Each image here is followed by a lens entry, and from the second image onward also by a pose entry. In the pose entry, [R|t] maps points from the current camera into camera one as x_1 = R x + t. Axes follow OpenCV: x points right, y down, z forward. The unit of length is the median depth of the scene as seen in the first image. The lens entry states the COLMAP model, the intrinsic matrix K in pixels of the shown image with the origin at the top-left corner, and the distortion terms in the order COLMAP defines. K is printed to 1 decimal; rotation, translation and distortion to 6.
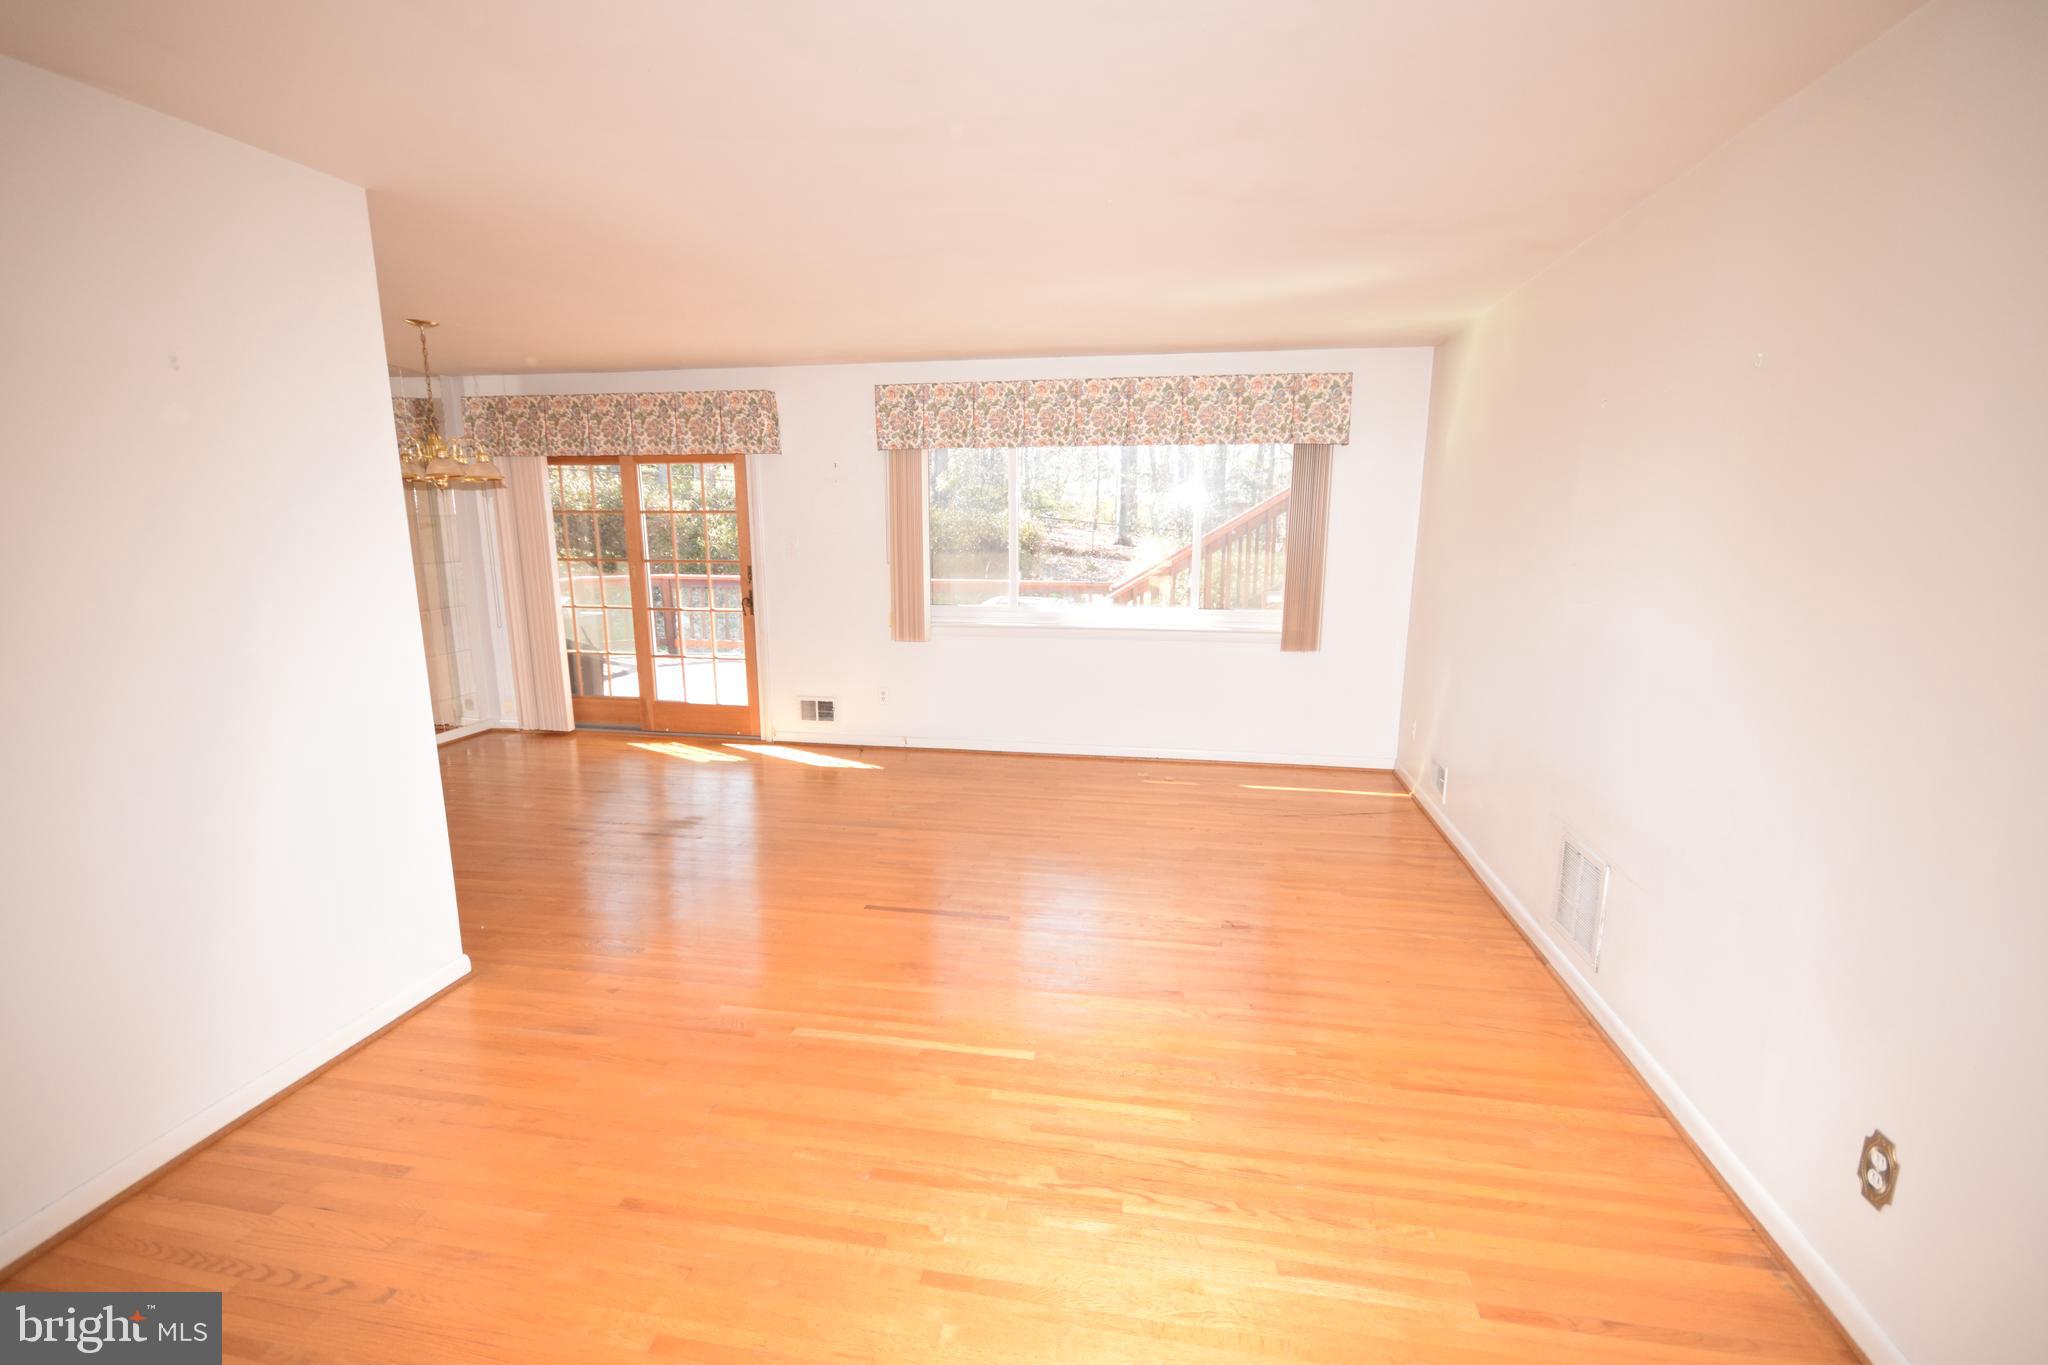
lens RADIAL K [[908.8, 0, 1031.7], [0, 908.8, 696.4], [0, 0, 1]] dist [0.002996, -0.005386]
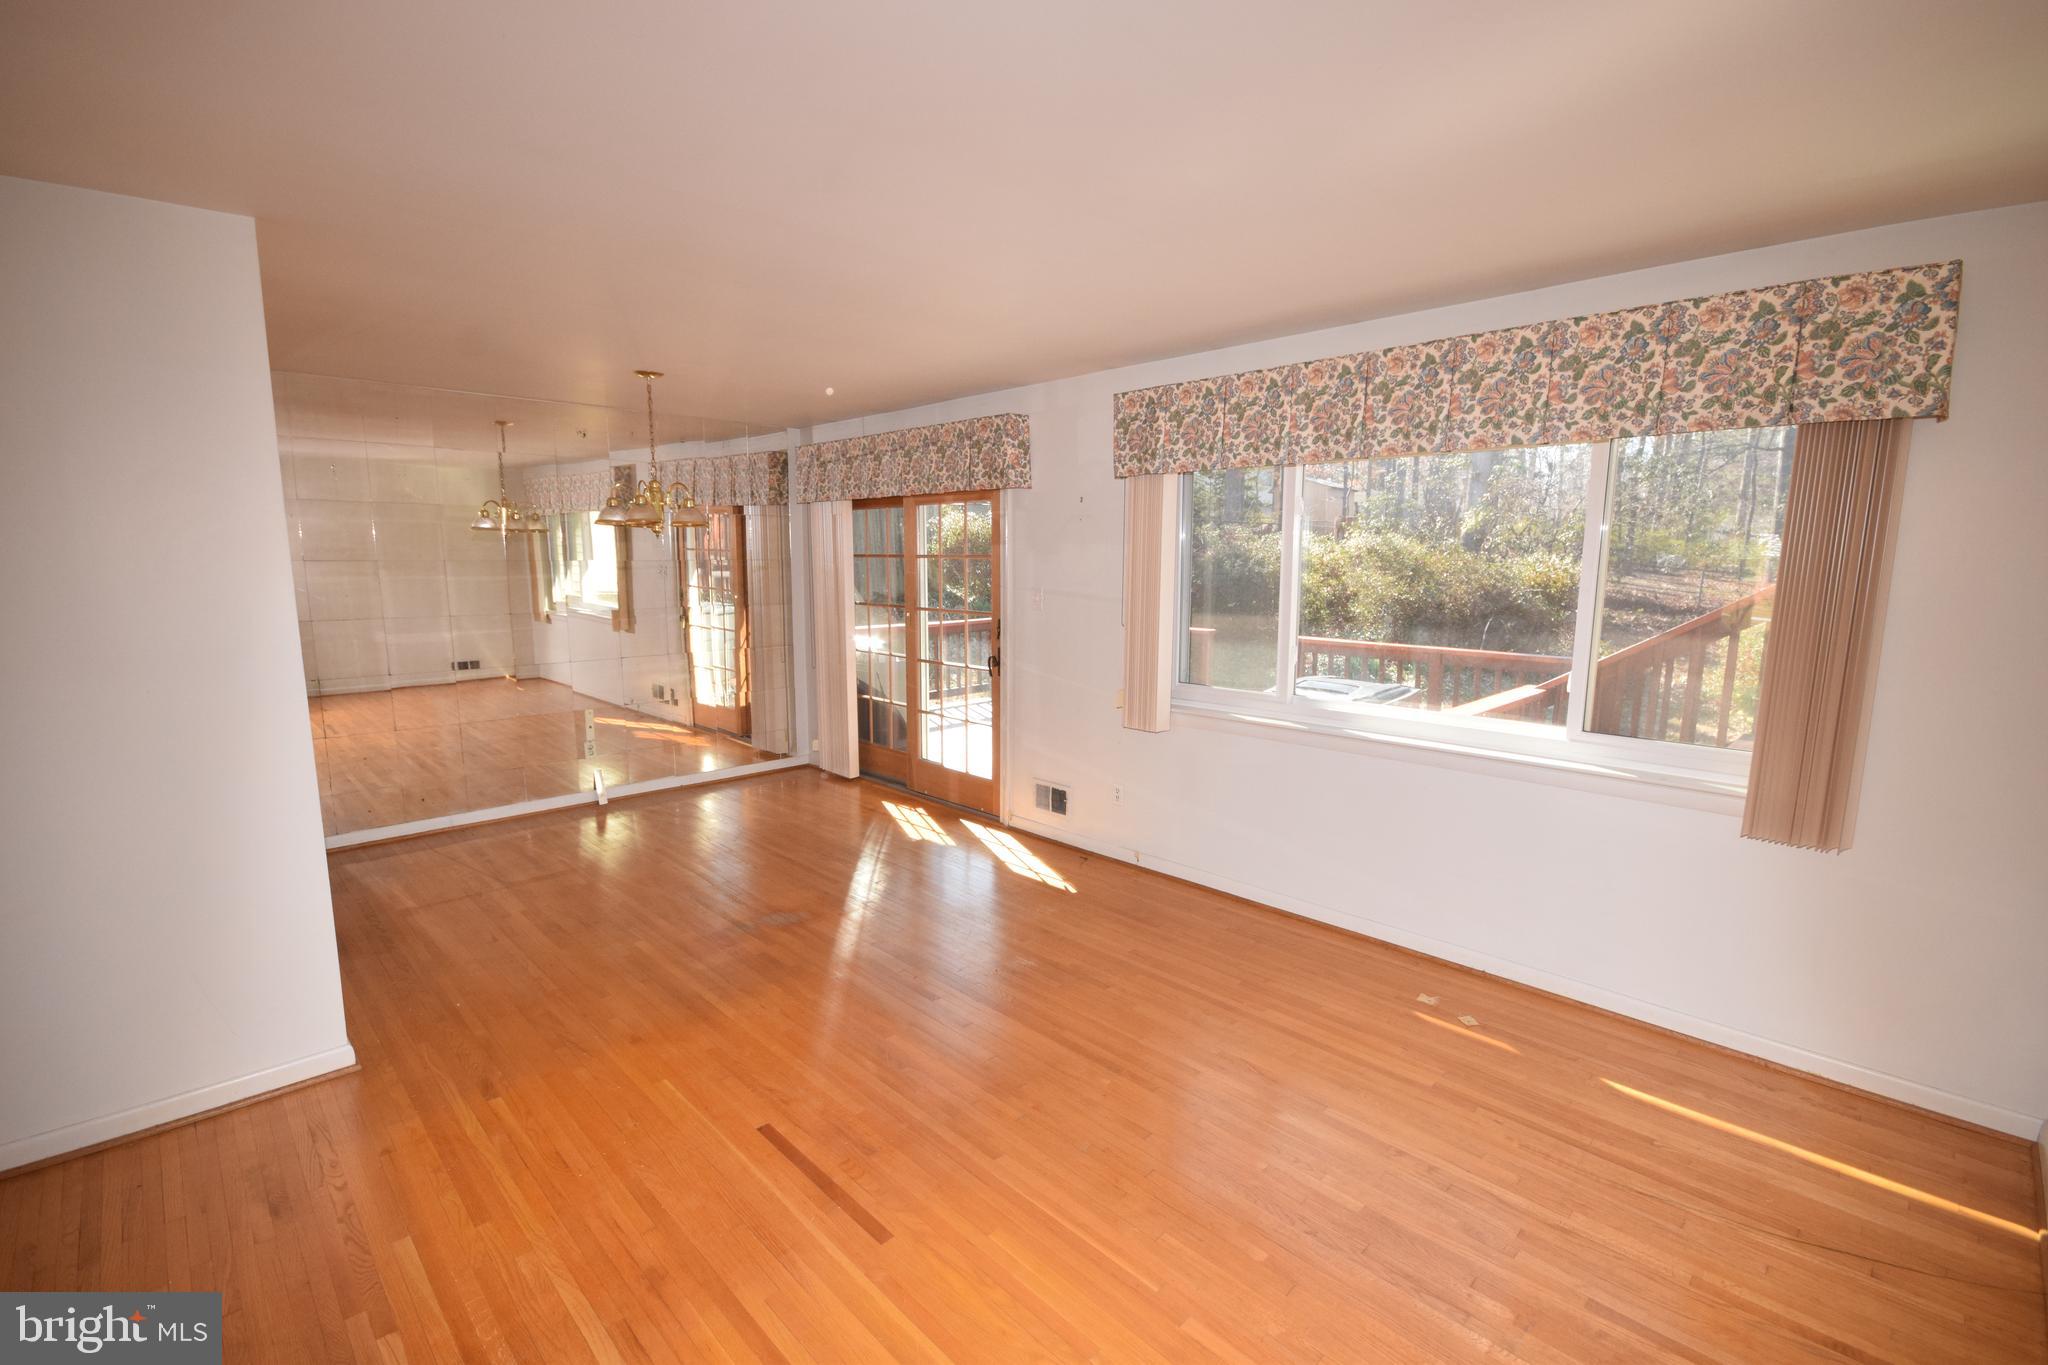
lens RADIAL K [[908.8, 0, 1024.8], [0, 908.8, 698.5], [0, 0, 1]] dist [0.002996, -0.005386]
pose [[0.808144, 0.098668, -0.580661, 0.220847], [-0.133173, 0.990948, -0.016961, -0.059944], [0.573731, 0.091035, 0.813969, 0.331458]]
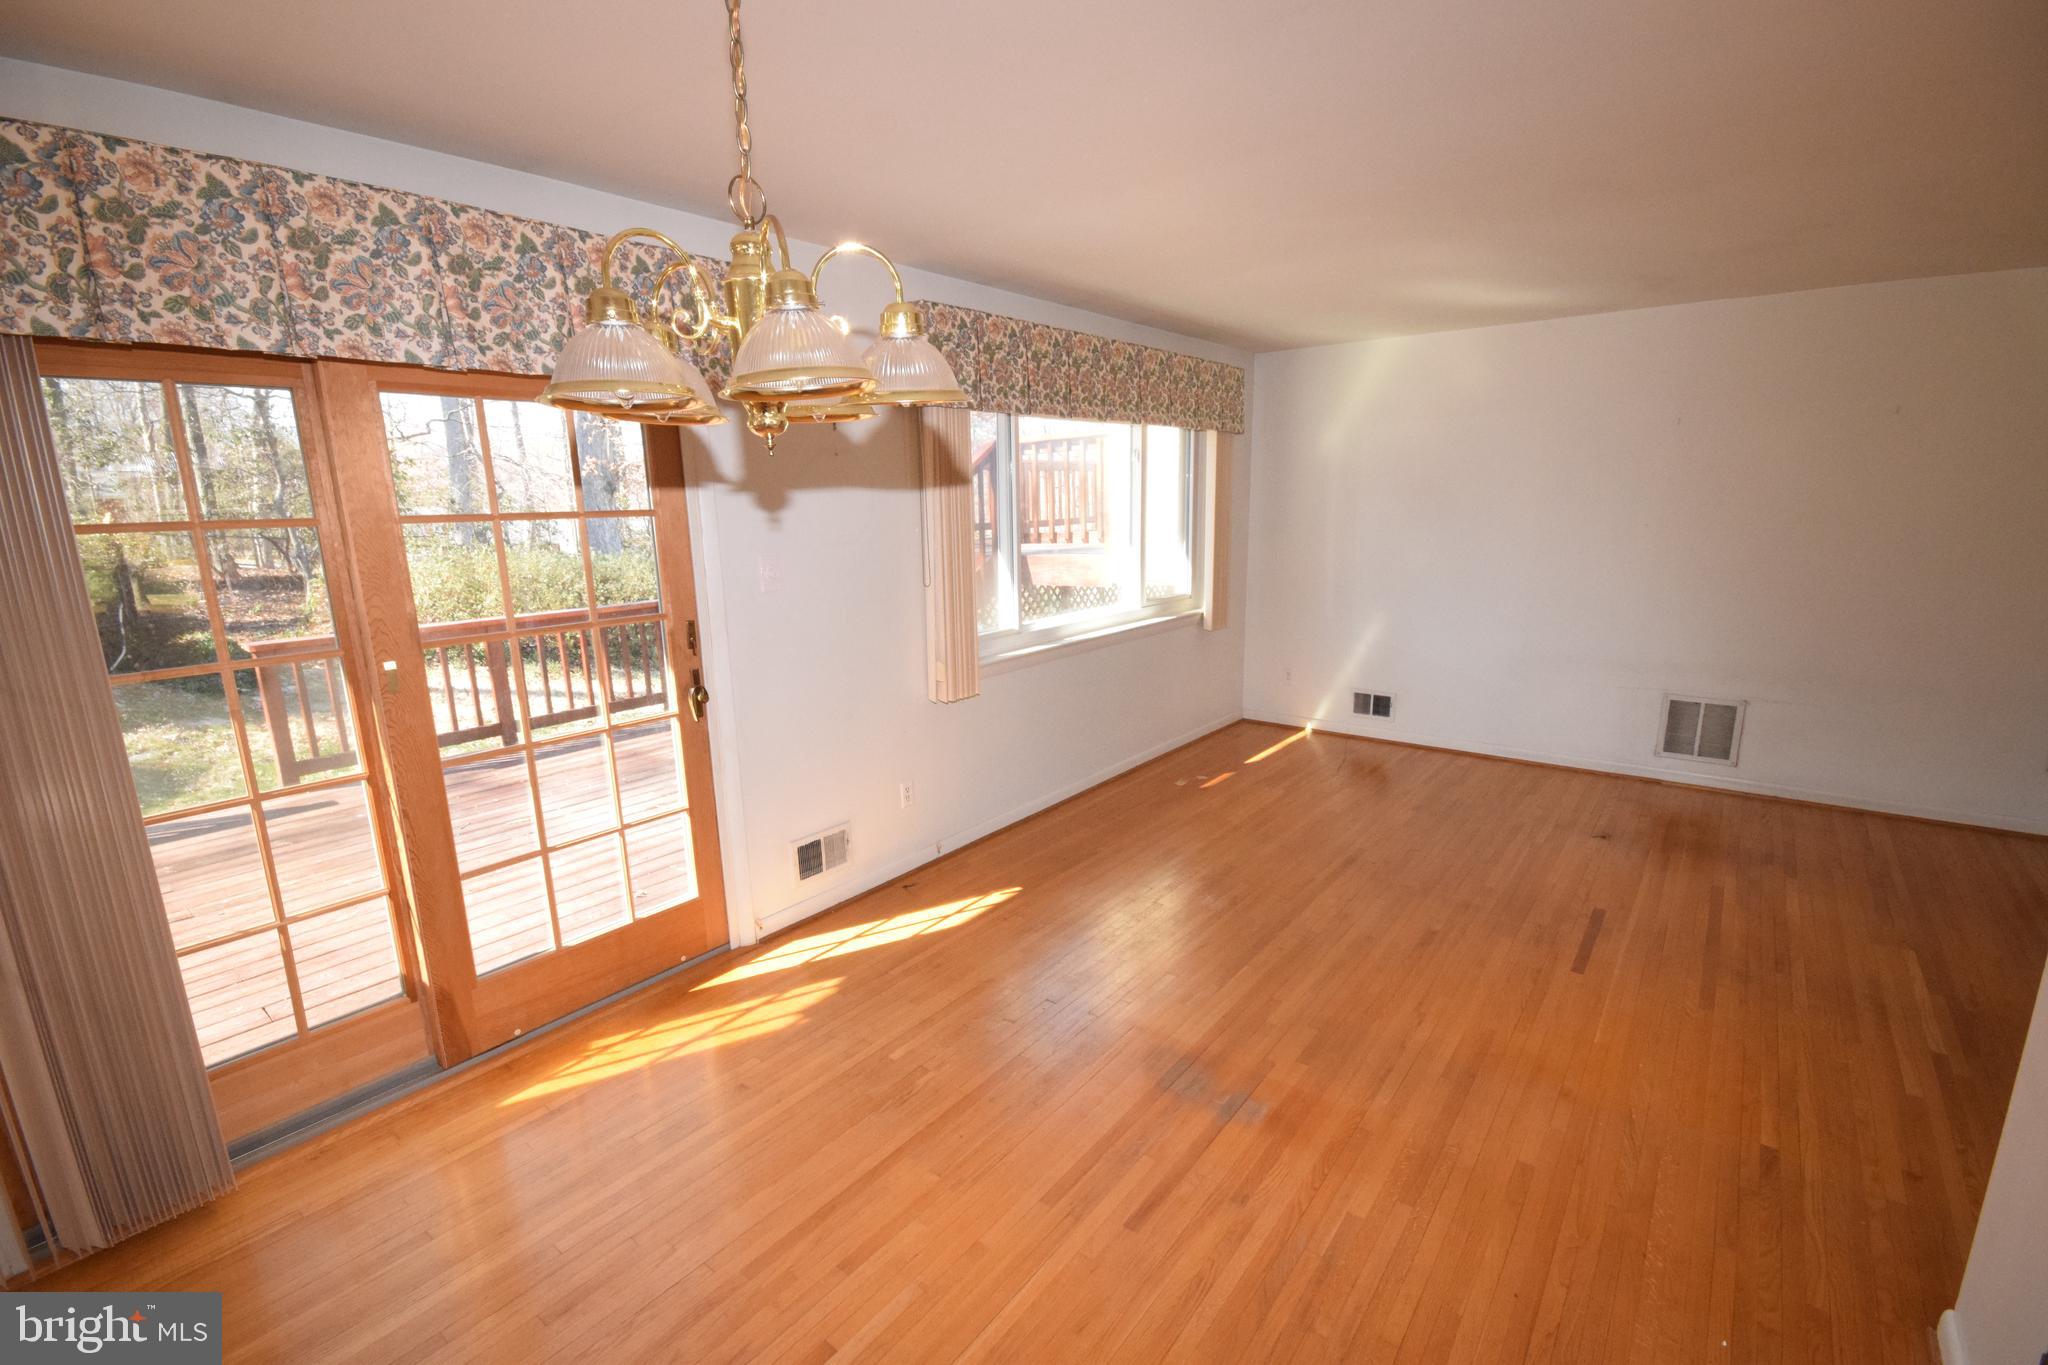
lens RADIAL K [[908.8, 0, 1056.9], [0, 908.8, 697.2], [0, 0, 1]] dist [0.002996, -0.005386]
pose [[0.456777, -0.203118, 0.866082, -0.680353], [0.184109, 0.974090, 0.131348, -0.136421], [-0.870321, 0.099457, 0.482338, 0.615449]]
